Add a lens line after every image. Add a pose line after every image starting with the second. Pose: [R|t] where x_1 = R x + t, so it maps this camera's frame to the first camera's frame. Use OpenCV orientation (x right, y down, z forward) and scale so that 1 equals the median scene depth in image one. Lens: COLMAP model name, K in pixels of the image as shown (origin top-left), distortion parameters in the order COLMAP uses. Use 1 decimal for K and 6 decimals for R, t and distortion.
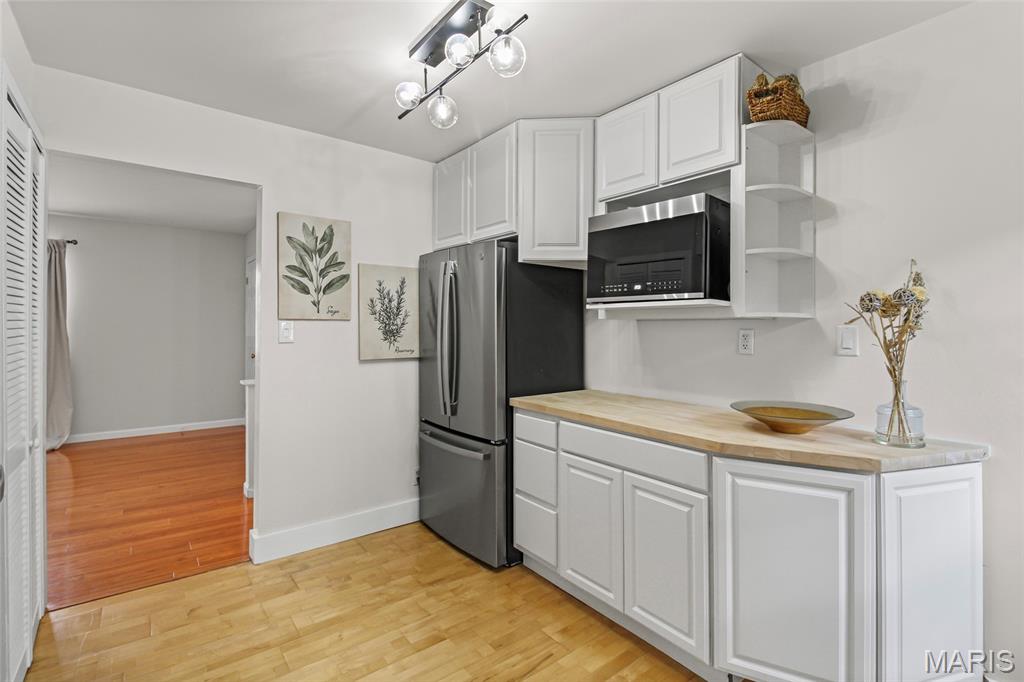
lens RADIAL K [[478.9, 0, 516.4], [0, 478.9, 329.8], [0, 0, 1]] dist [-0.001762, -0.000786]
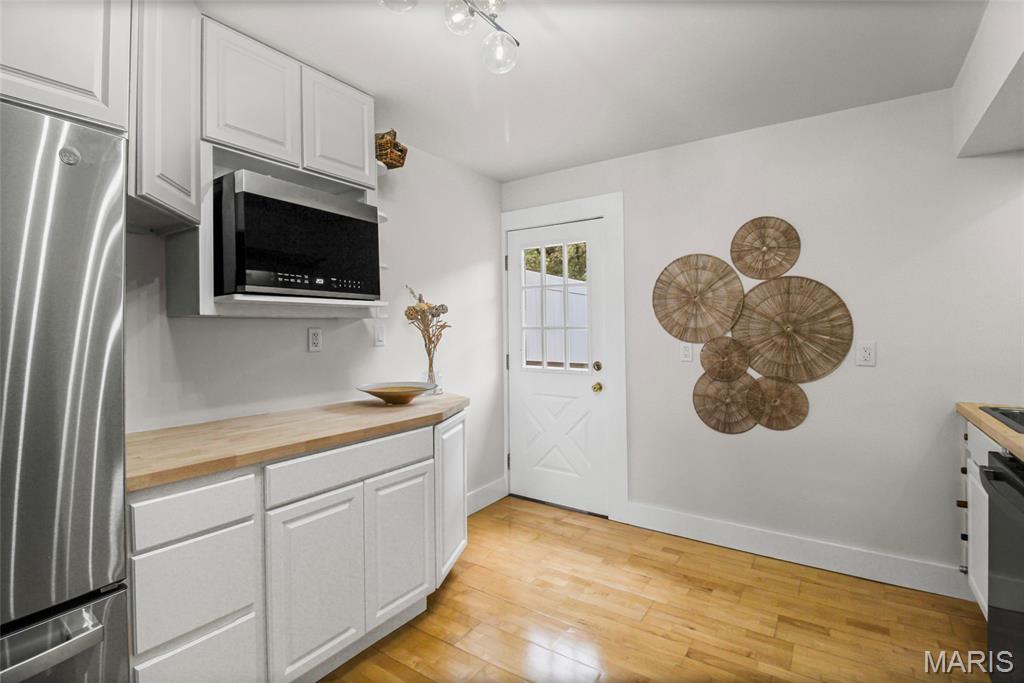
lens RADIAL K [[478.9, 0, 513.0], [0, 478.9, 320.3], [0, 0, 1]] dist [-0.001762, -0.000786]
pose [[-0.307299, 0.009859, 0.951562, -1.082663], [0.005059, 0.999949, -0.008727, -0.011854], [-0.951600, 0.002132, -0.307333, 1.450077]]
